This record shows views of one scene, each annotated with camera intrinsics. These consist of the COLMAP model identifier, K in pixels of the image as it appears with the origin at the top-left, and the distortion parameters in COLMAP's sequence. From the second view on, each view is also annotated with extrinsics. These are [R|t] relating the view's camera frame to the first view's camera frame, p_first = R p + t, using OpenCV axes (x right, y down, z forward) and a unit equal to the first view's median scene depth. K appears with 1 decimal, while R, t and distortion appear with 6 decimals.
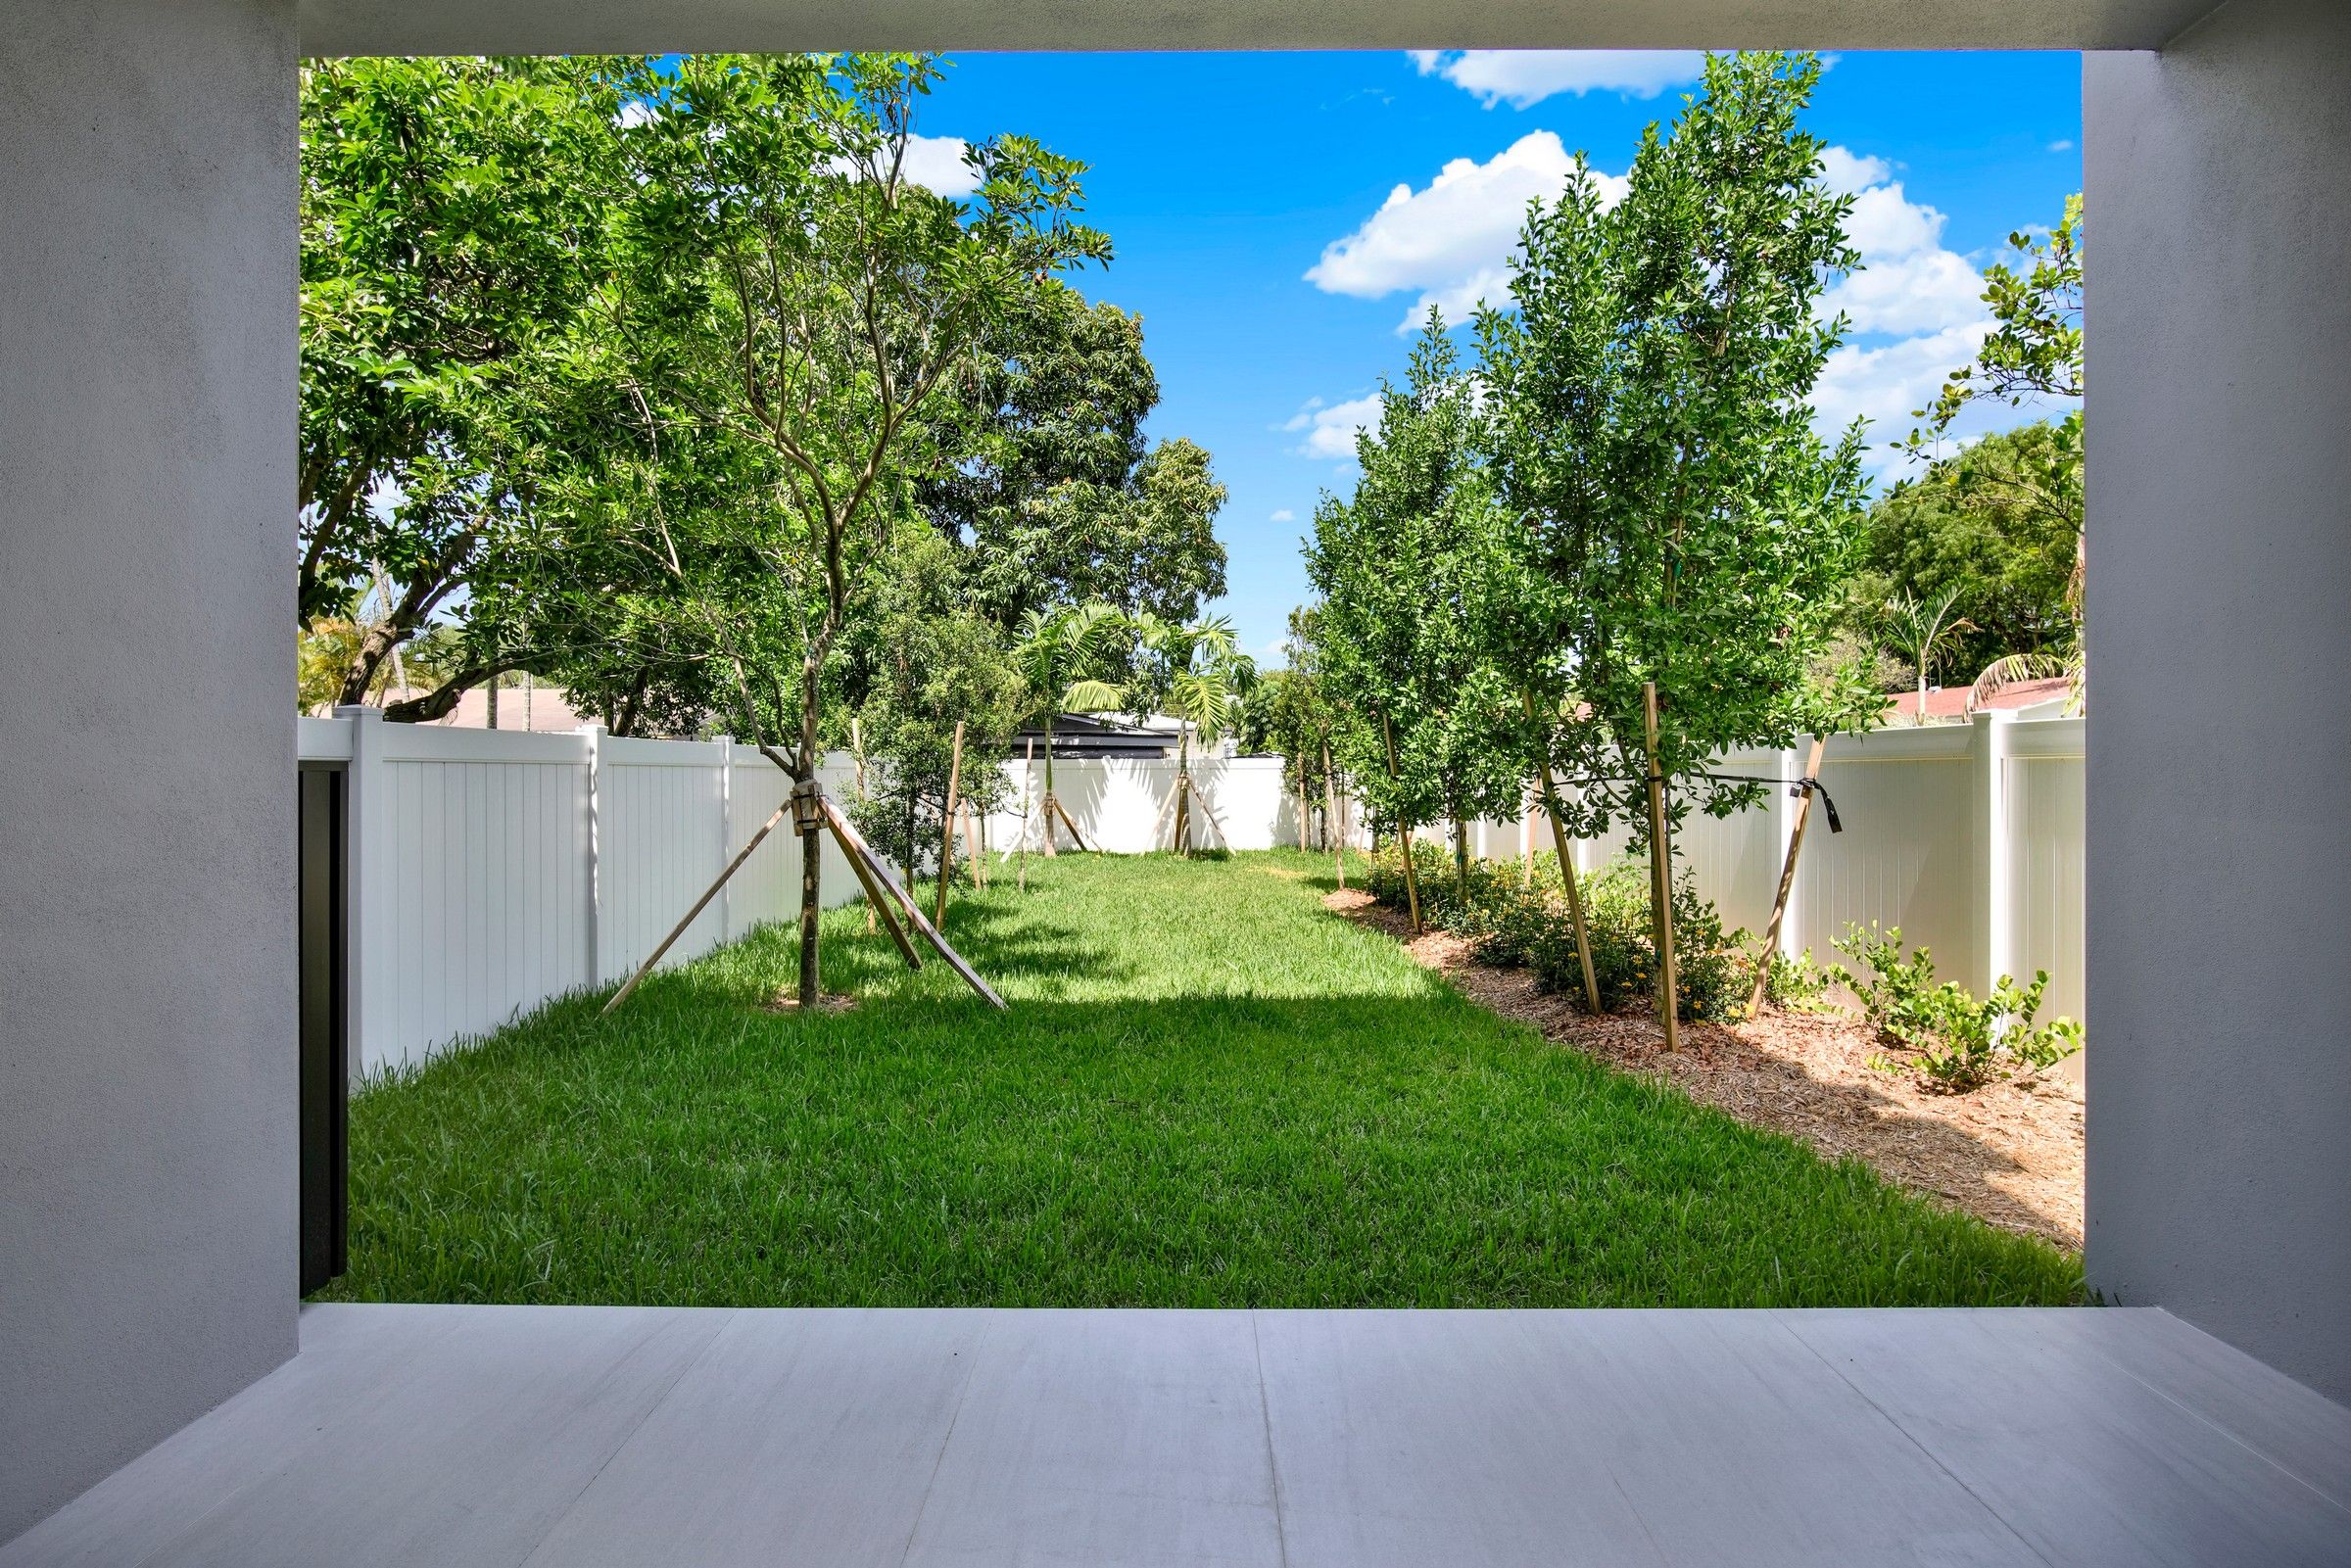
lens RADIAL K [[1052.0, 0, 1190.9], [0, 1052.0, 779.1], [0, 0, 1]] dist [-0.011762, 0.003260]
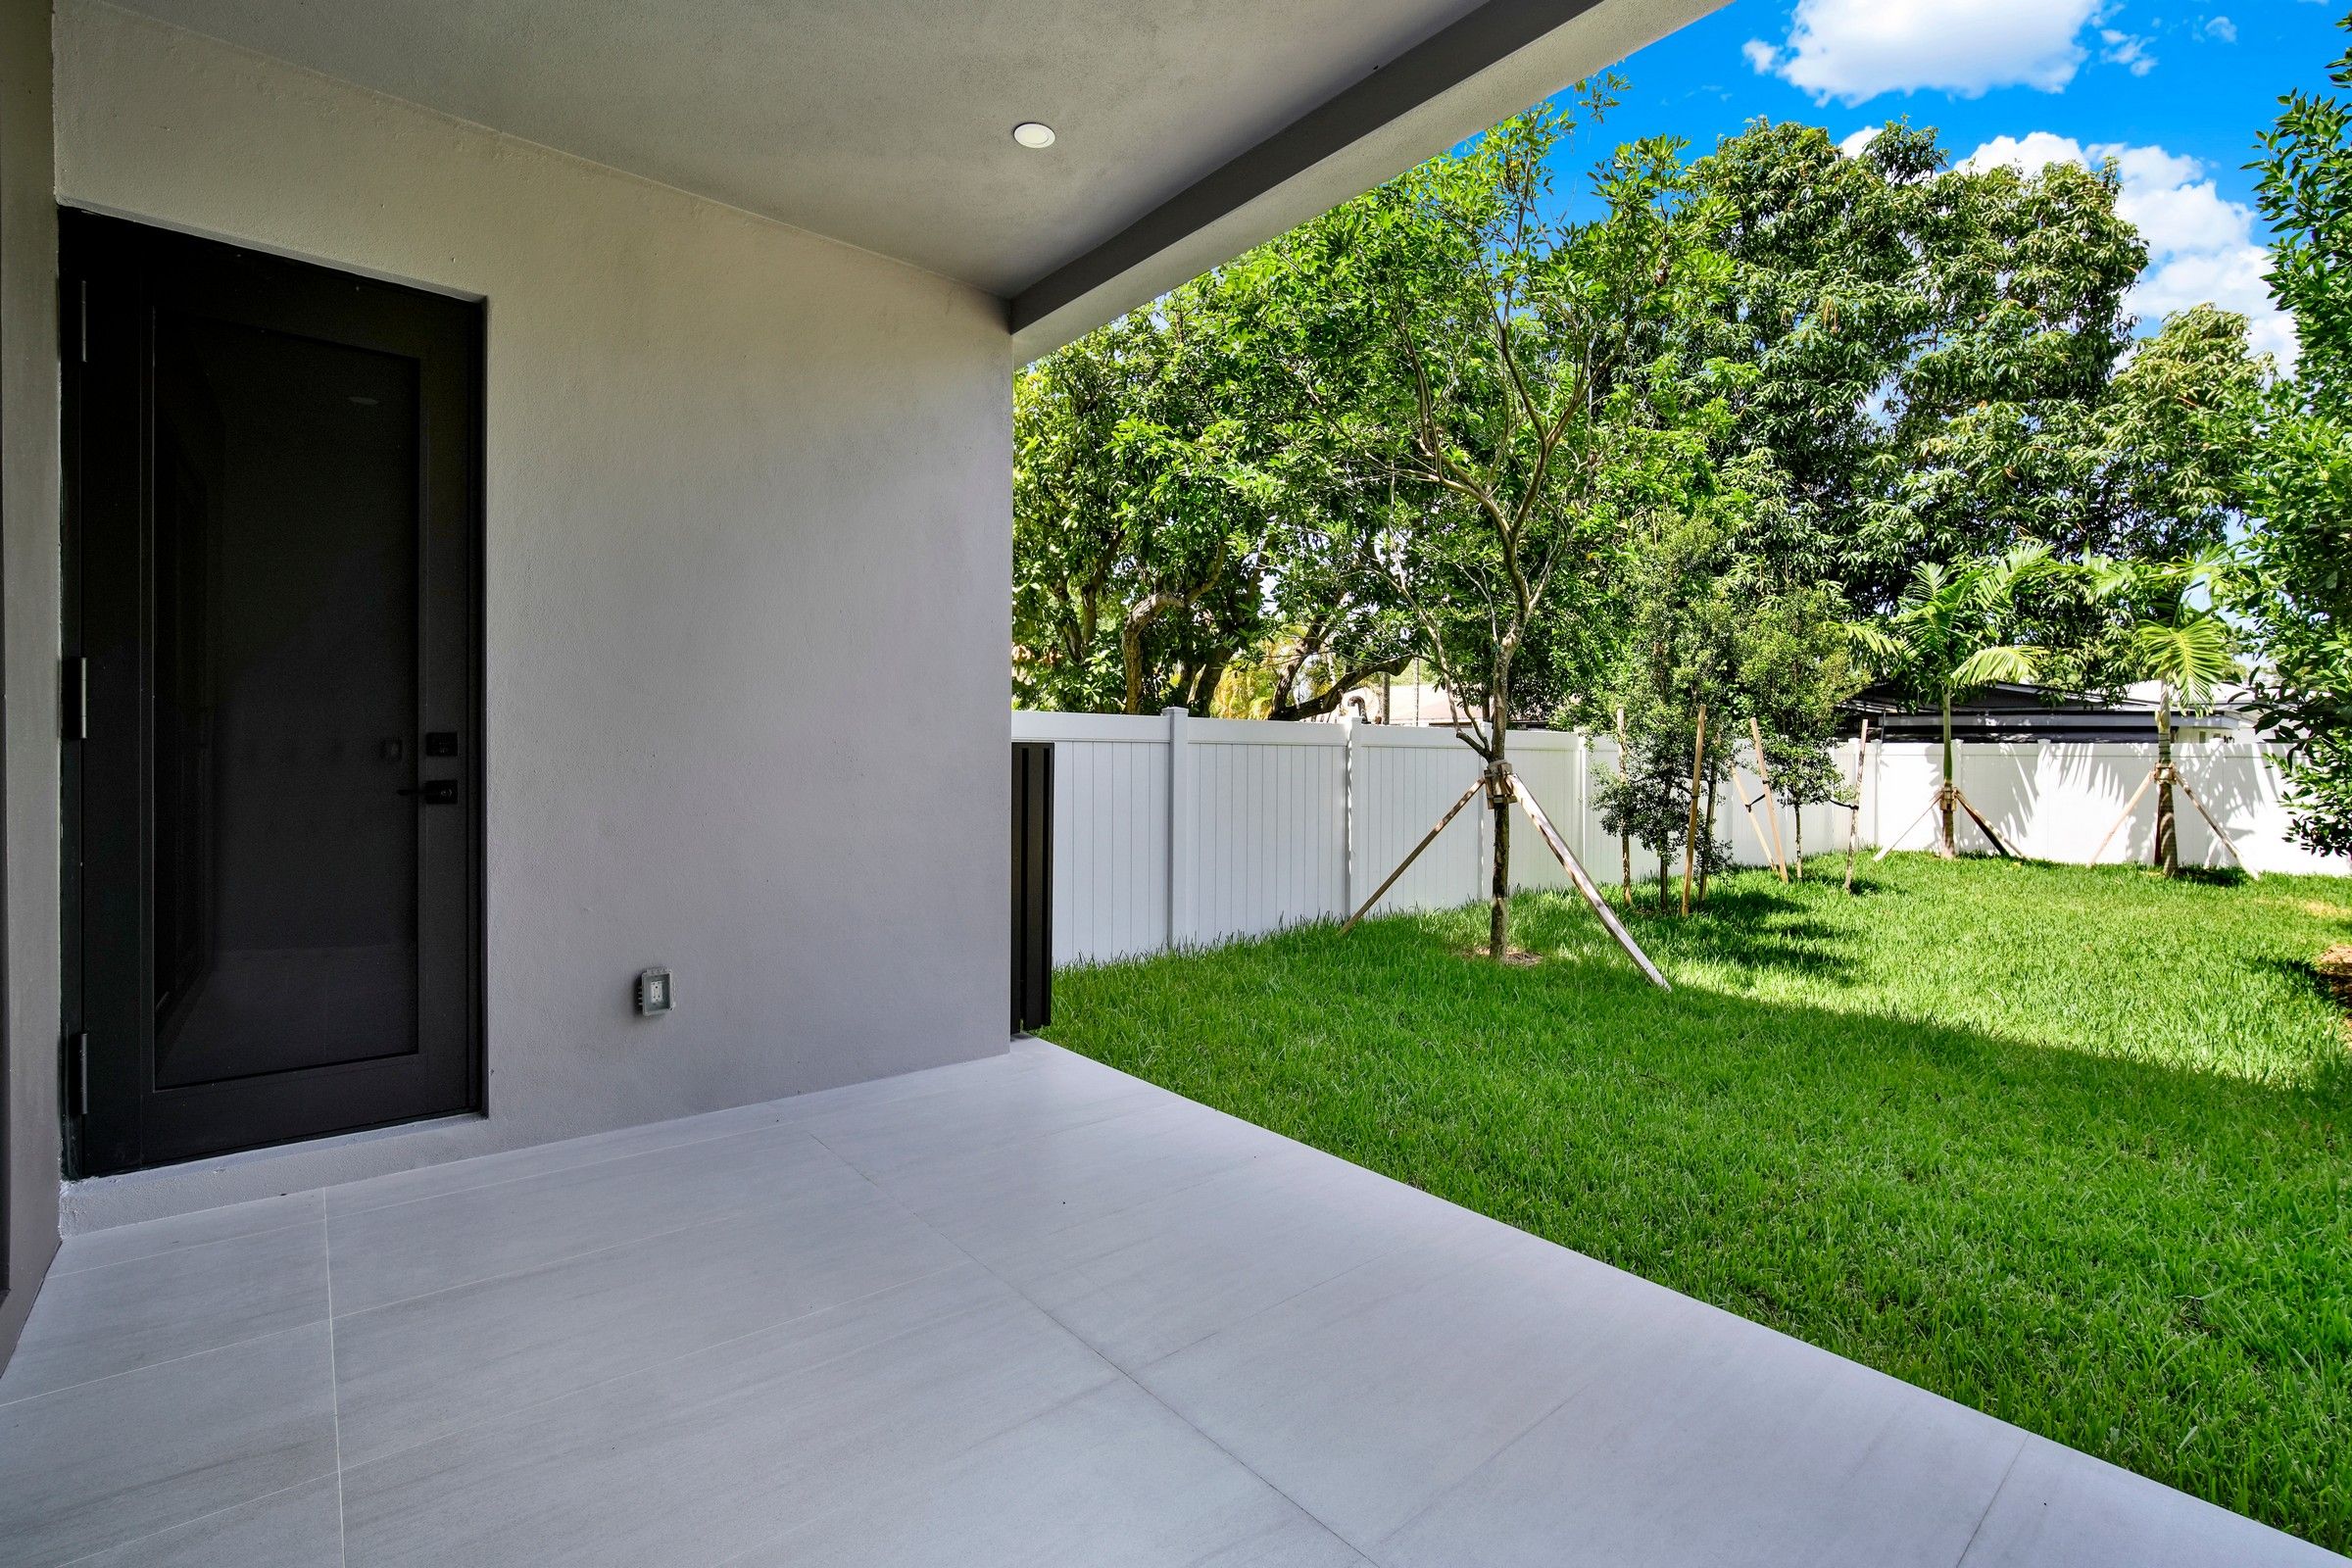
lens RADIAL K [[1052.6, 0, 1197.3], [0, 1052.6, 768.1], [0, 0, 1]] dist [-0.011762, 0.003260]
pose [[0.657243, 0.018471, -0.753453, 0.147044], [-0.015287, 0.999821, 0.011175, 0.000670], [0.753524, 0.004173, 0.657407, -0.000075]]
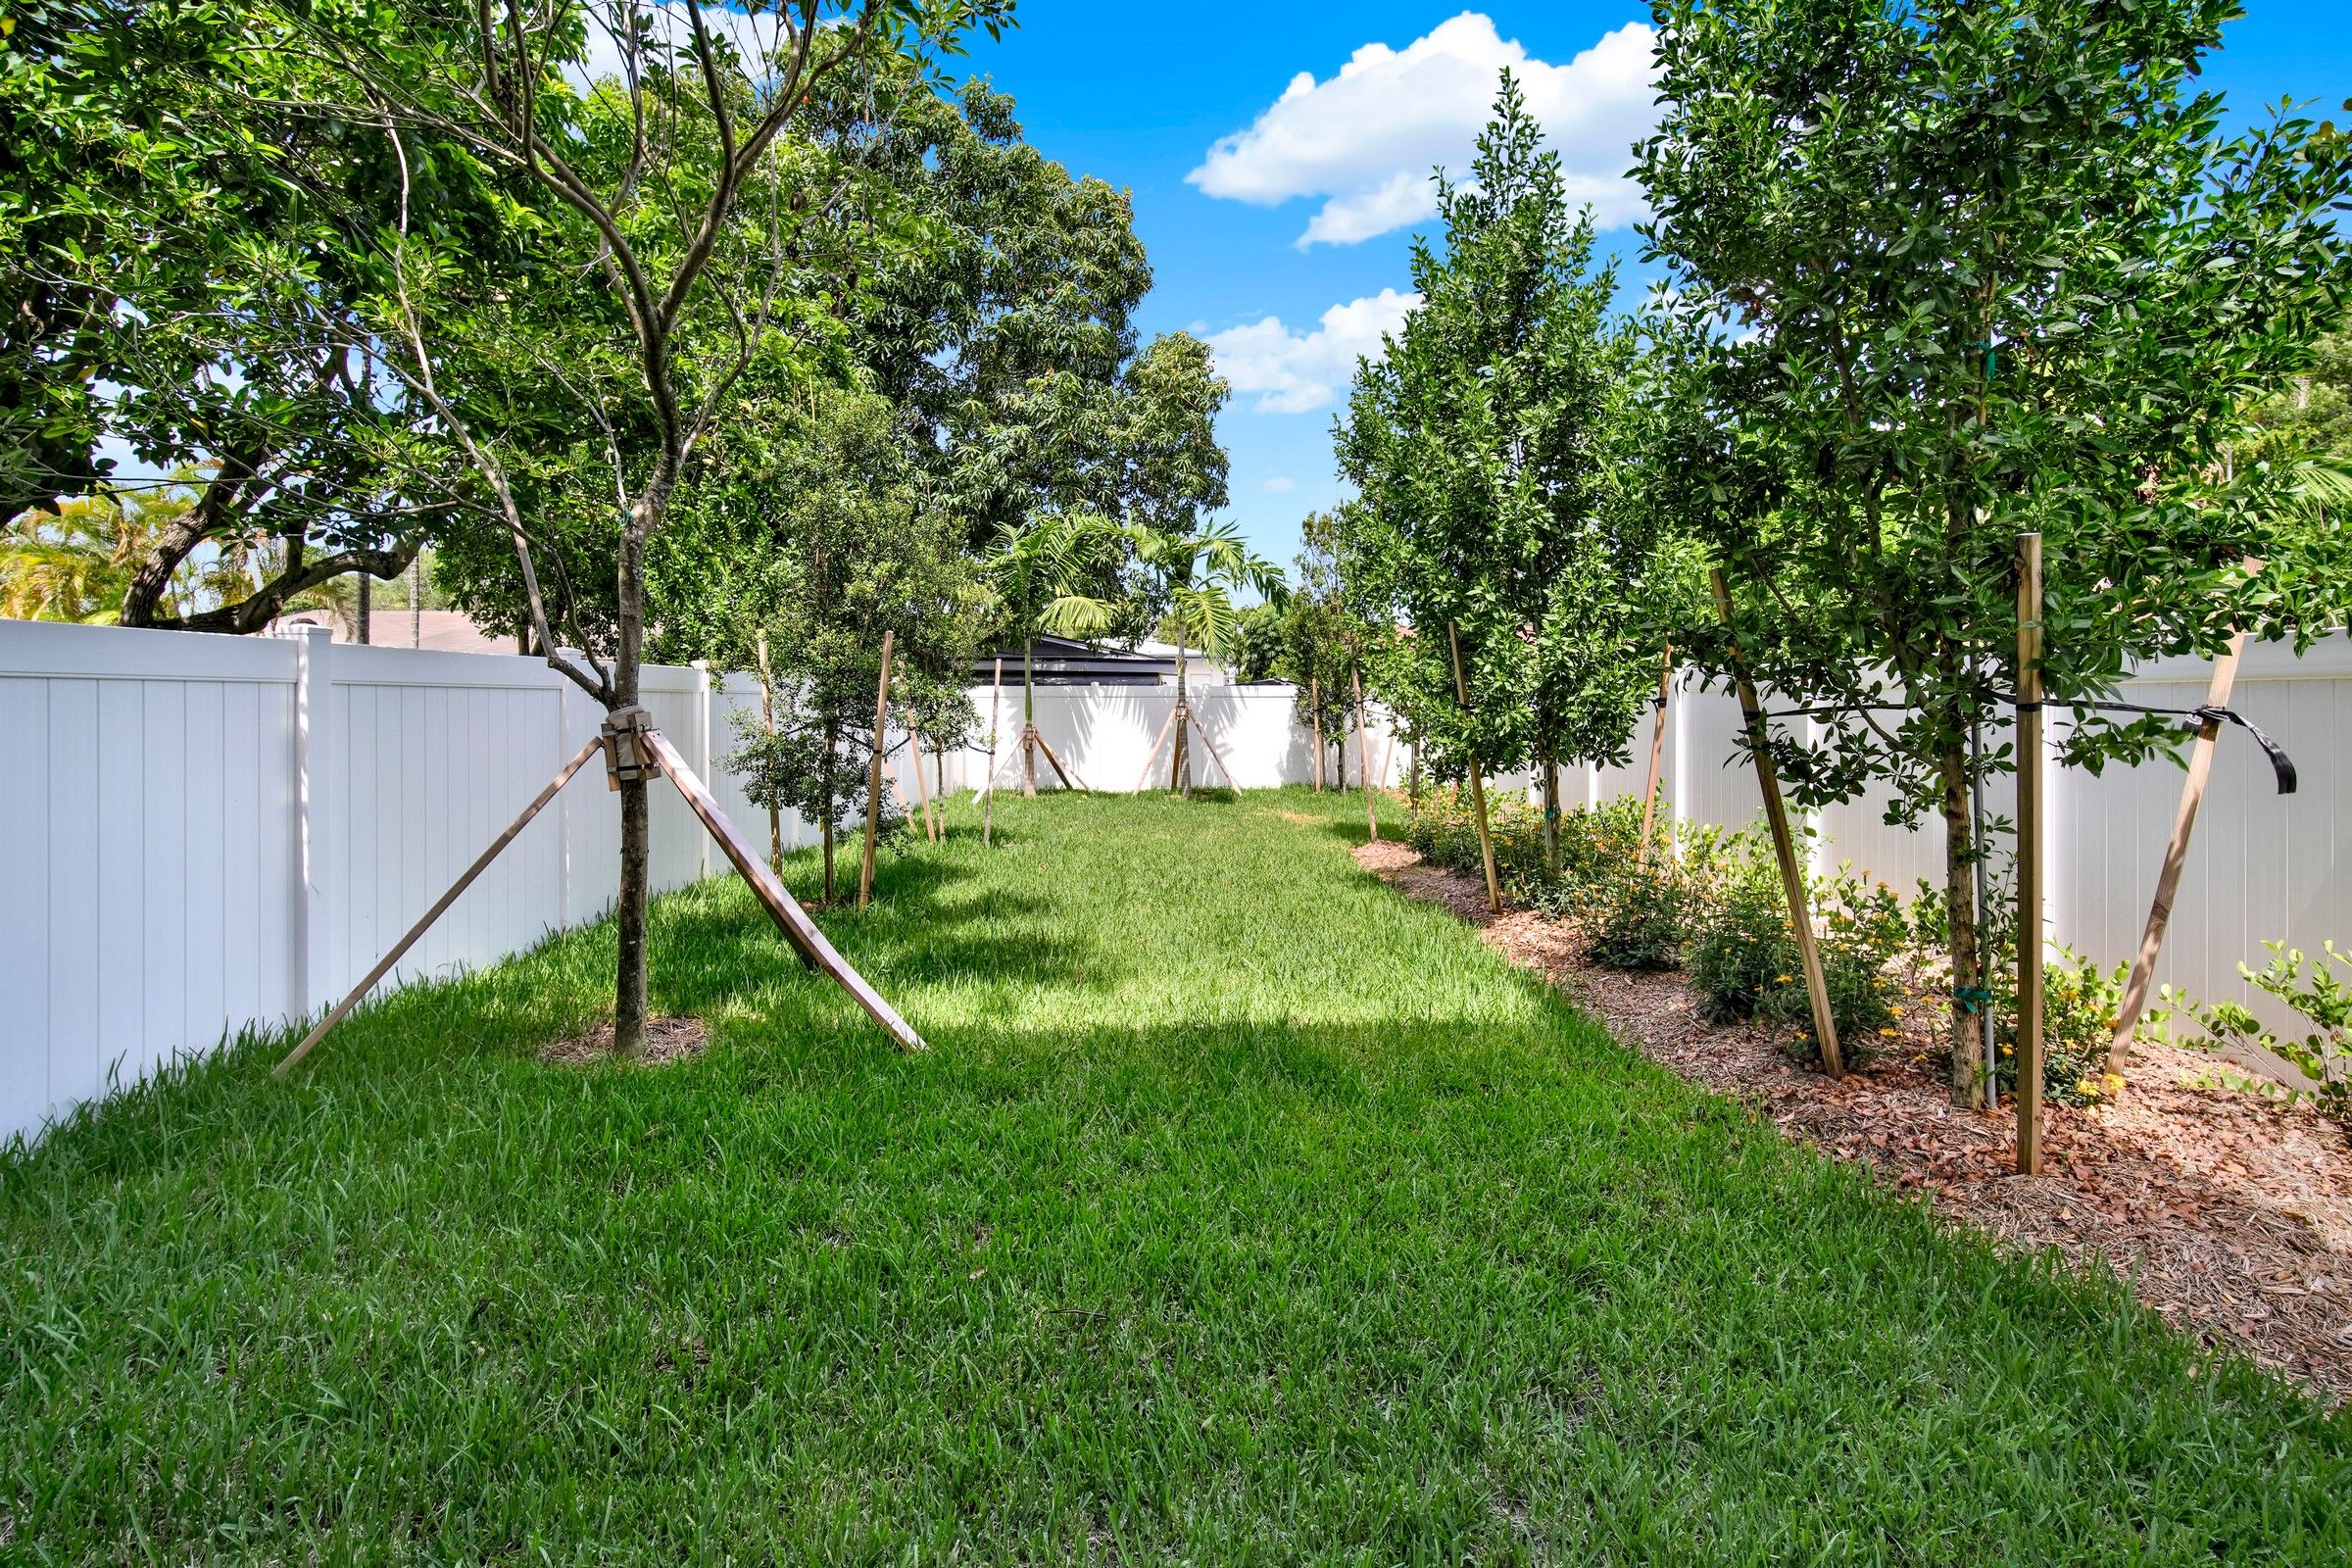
lens RADIAL K [[1052.6, 0, 1181.2], [0, 1052.6, 695.9], [0, 0, 1]] dist [-0.011762, 0.003260]
pose [[0.999989, 0.001416, -0.004470, -0.003948], [-0.001473, 0.999916, -0.012887, 0.000840], [0.004451, 0.012894, 0.999907, 0.171115]]
